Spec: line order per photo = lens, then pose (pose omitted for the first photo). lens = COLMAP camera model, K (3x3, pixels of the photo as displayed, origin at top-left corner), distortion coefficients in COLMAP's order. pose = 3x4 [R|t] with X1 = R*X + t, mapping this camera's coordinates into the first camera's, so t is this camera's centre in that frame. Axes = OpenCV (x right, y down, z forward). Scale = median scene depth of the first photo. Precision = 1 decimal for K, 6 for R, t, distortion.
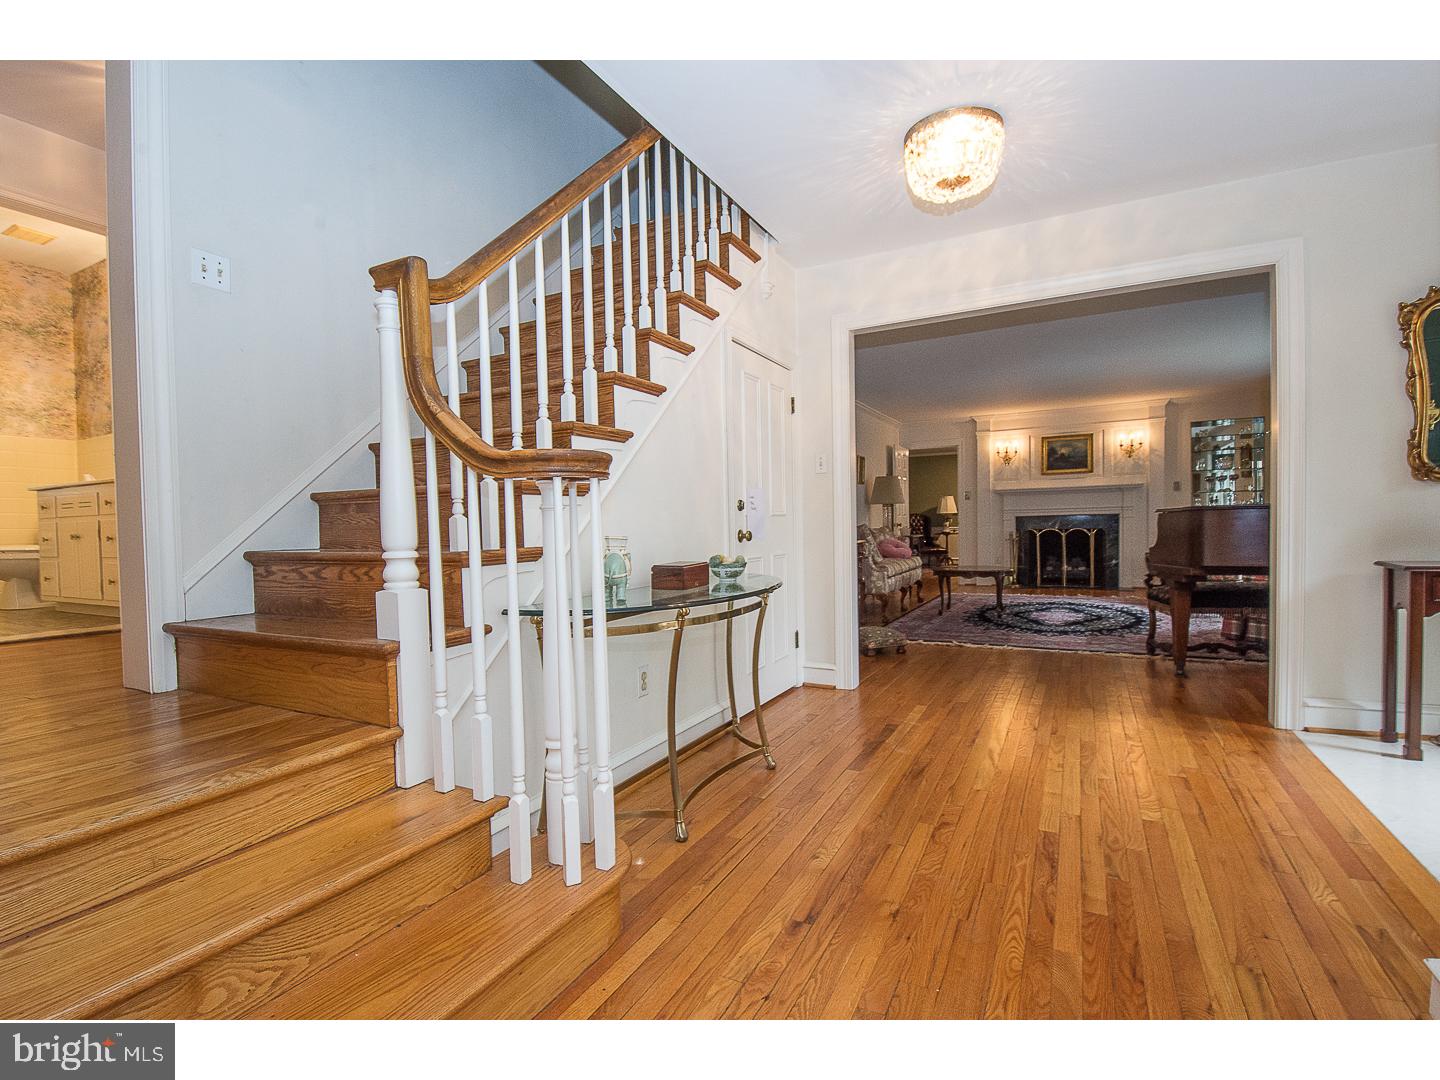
lens RADIAL K [[691.8, 0, 720.0], [0, 691.8, 546.9], [0, 0, 1]] dist [-0.026250, -0.000915]
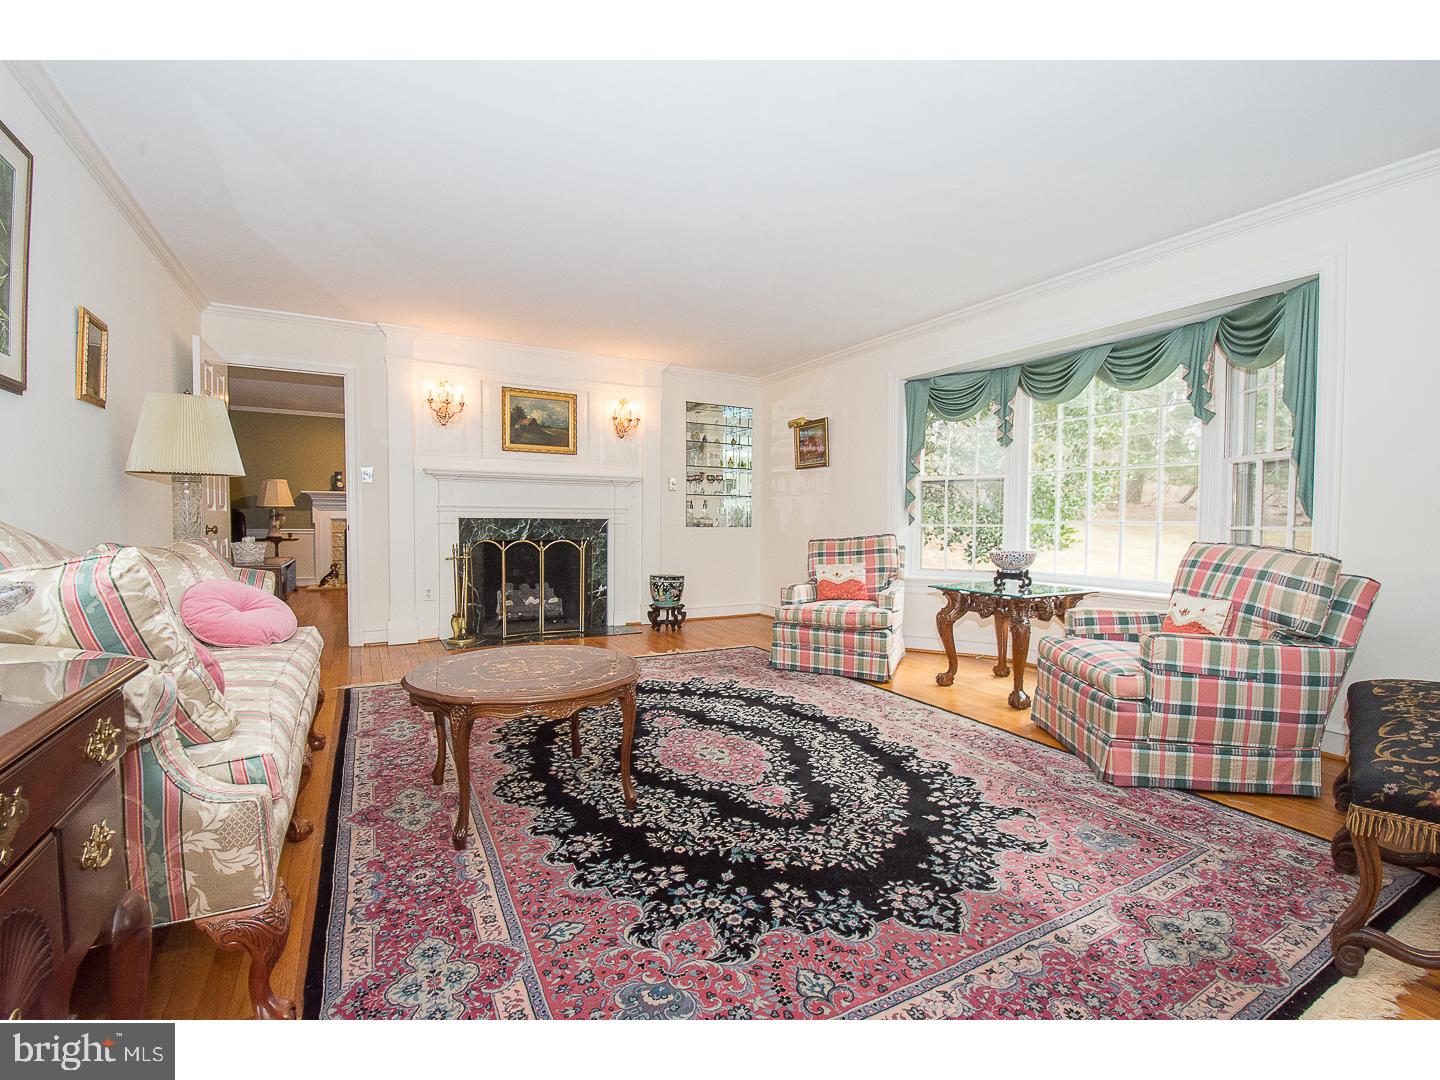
lens RADIAL K [[631.5, 0, 723.1], [0, 631.5, 539.5], [0, 0, 1]] dist [-0.002925, -0.000939]
pose [[0.539966, 0.001729, 0.841685, 0.113328], [0.003874, 0.999982, -0.004540, -0.024241], [-0.841678, 0.005712, 0.539950, 0.563630]]
